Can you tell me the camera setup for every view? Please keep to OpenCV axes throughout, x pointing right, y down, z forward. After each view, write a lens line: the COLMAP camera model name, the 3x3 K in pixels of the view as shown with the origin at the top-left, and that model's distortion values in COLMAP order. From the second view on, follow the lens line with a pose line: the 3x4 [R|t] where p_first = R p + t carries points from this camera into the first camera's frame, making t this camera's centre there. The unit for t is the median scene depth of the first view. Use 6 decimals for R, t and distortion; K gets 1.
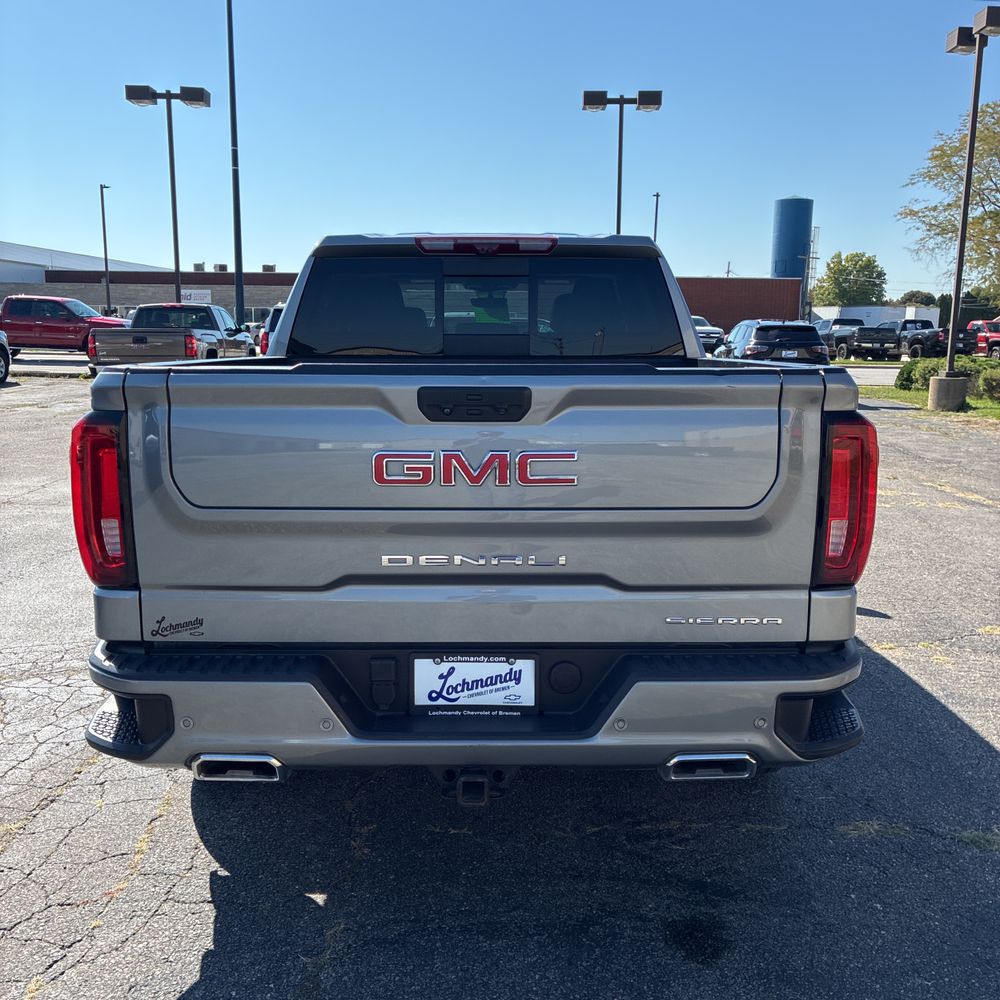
lens RADIAL K [[1017.7, 0, 500.5], [0, 1017.7, 506.5], [0, 0, 1]] dist [0.023912, 0.000000]
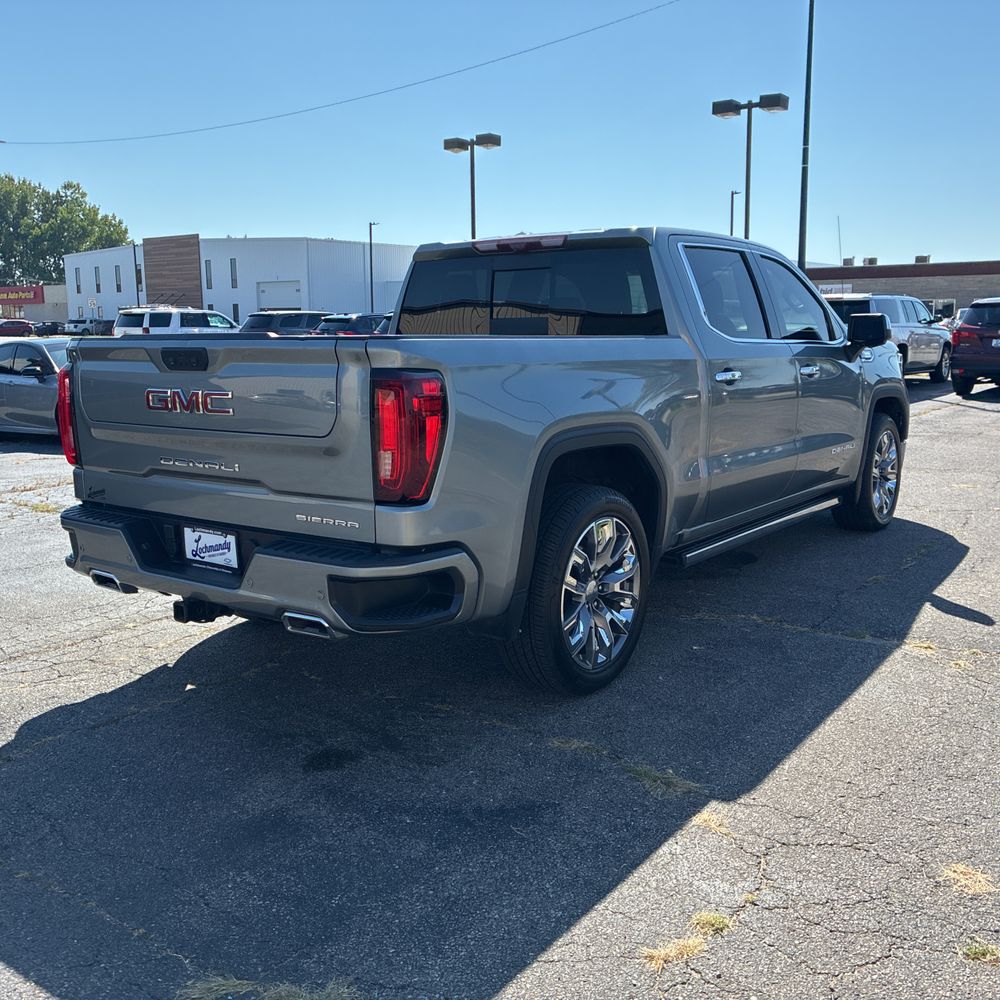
lens RADIAL K [[1017.7, 0, 508.3], [0, 1017.7, 492.1], [0, 0, 1]] dist [0.023912, 0.000000]
pose [[0.805149, 0.079477, -0.587724, 1.186044], [-0.085355, 0.996192, 0.017783, 0.027410], [0.586899, 0.035847, 0.808866, 0.039787]]
